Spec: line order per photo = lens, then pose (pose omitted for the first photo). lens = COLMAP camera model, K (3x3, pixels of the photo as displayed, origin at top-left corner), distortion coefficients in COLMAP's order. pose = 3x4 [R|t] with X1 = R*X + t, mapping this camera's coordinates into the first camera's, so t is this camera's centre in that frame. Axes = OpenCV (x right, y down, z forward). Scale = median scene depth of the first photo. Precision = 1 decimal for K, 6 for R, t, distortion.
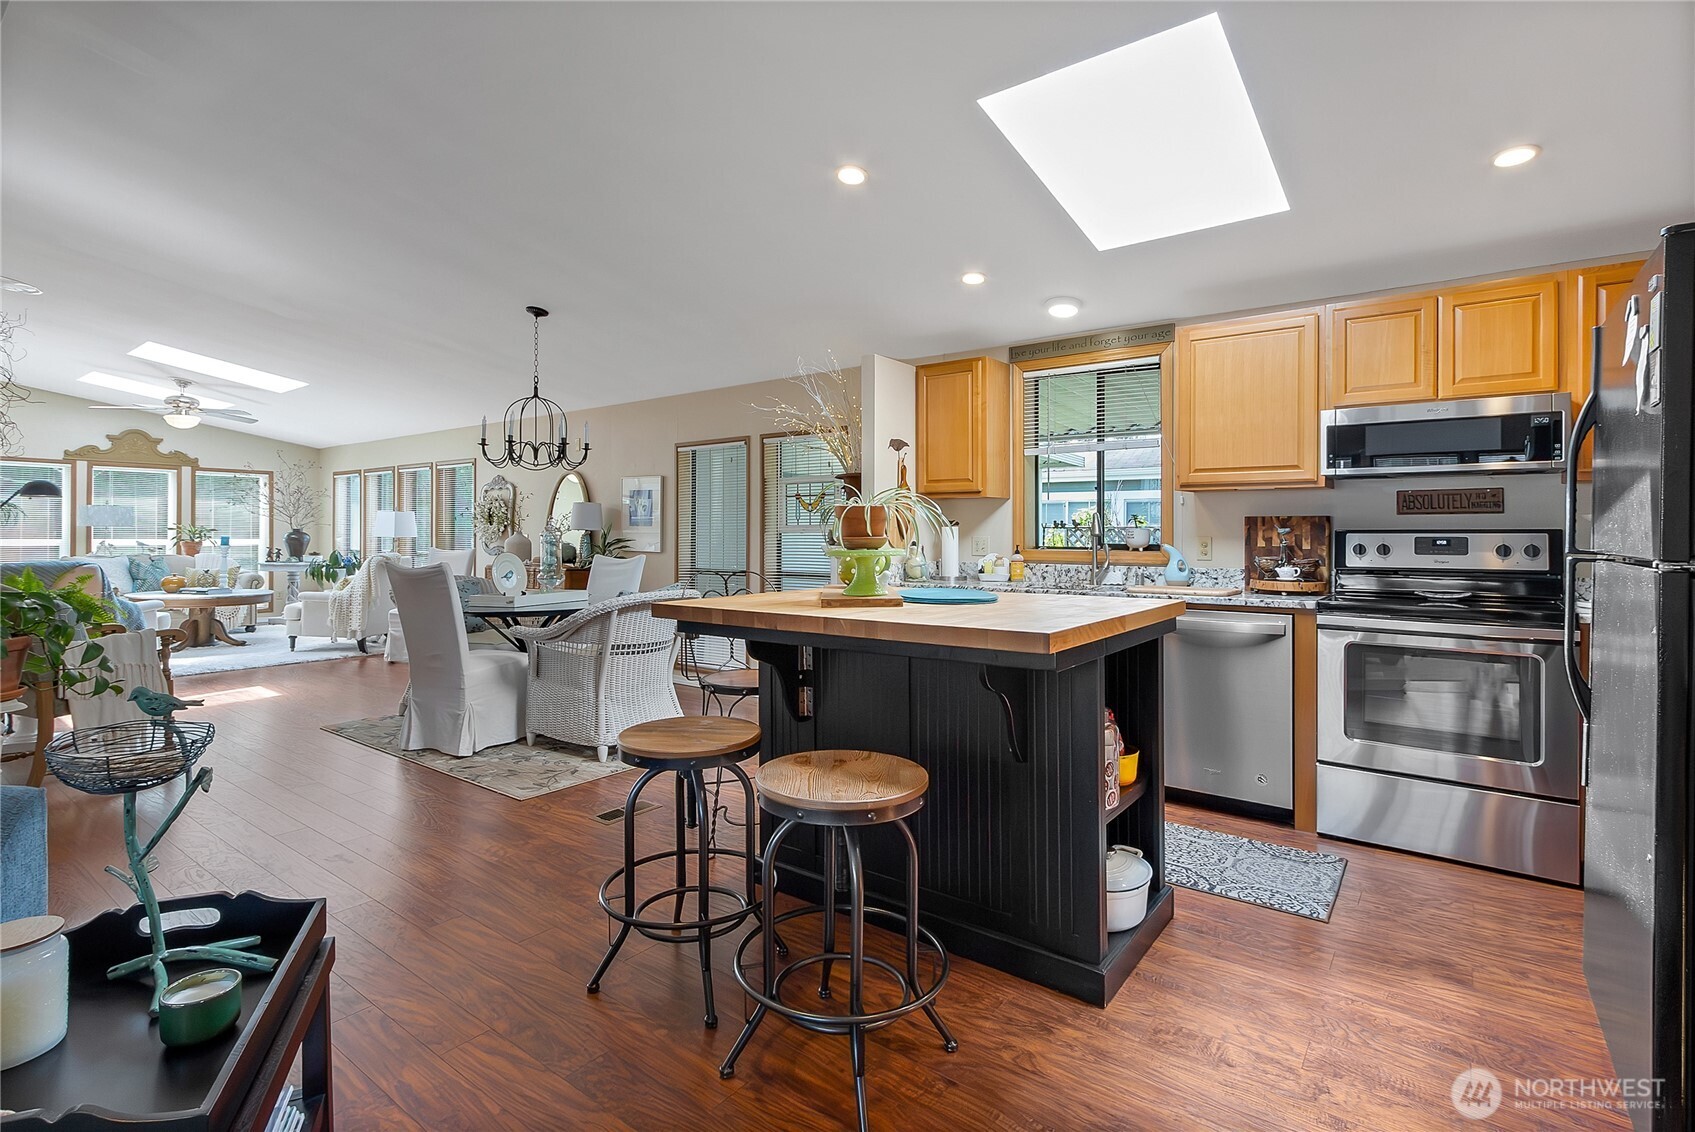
lens RADIAL K [[791.2, 0, 837.1], [0, 791.2, 539.5], [0, 0, 1]] dist [0.002533, 0.000543]
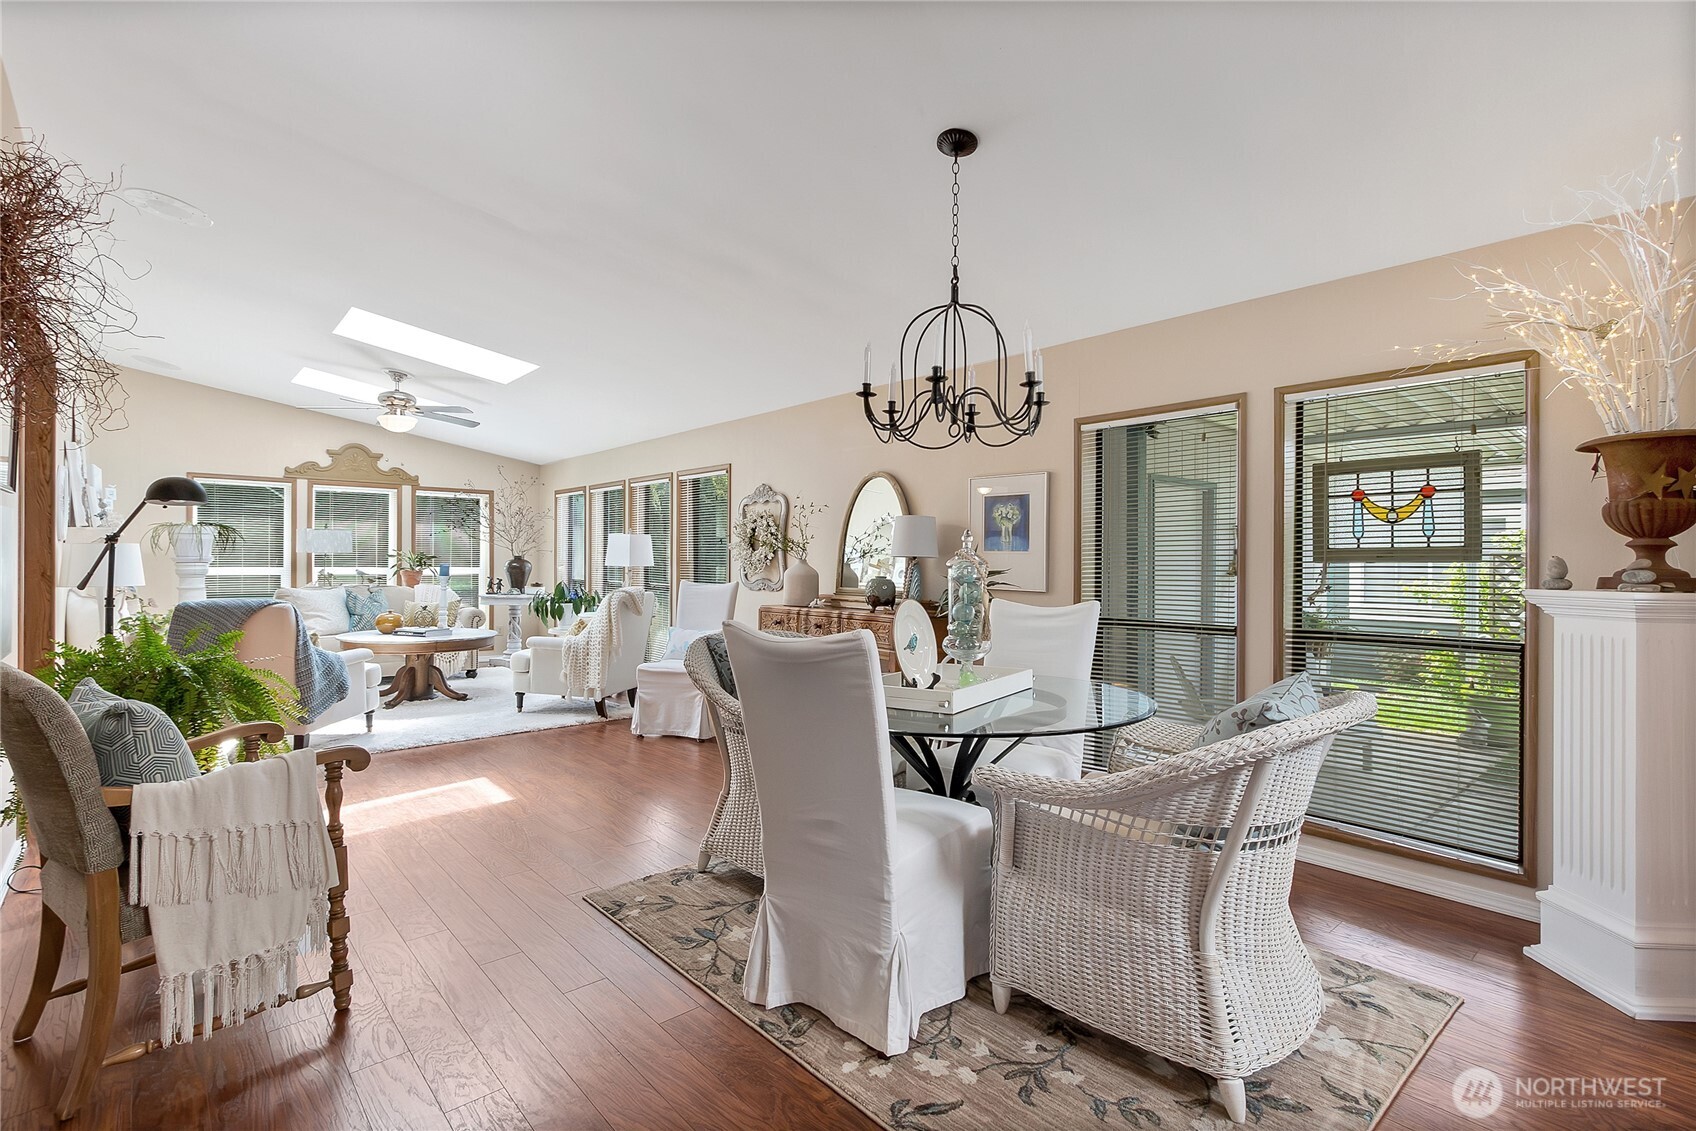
lens RADIAL K [[802.8, 0, 839.0], [0, 802.8, 569.5], [0, 0, 1]] dist [0.005527, 0.000073]
pose [[0.979070, 0.002360, -0.203510, -0.207461], [-0.001615, 0.999991, 0.003828, -0.003277], [0.203517, -0.003419, 0.979065, 0.274541]]
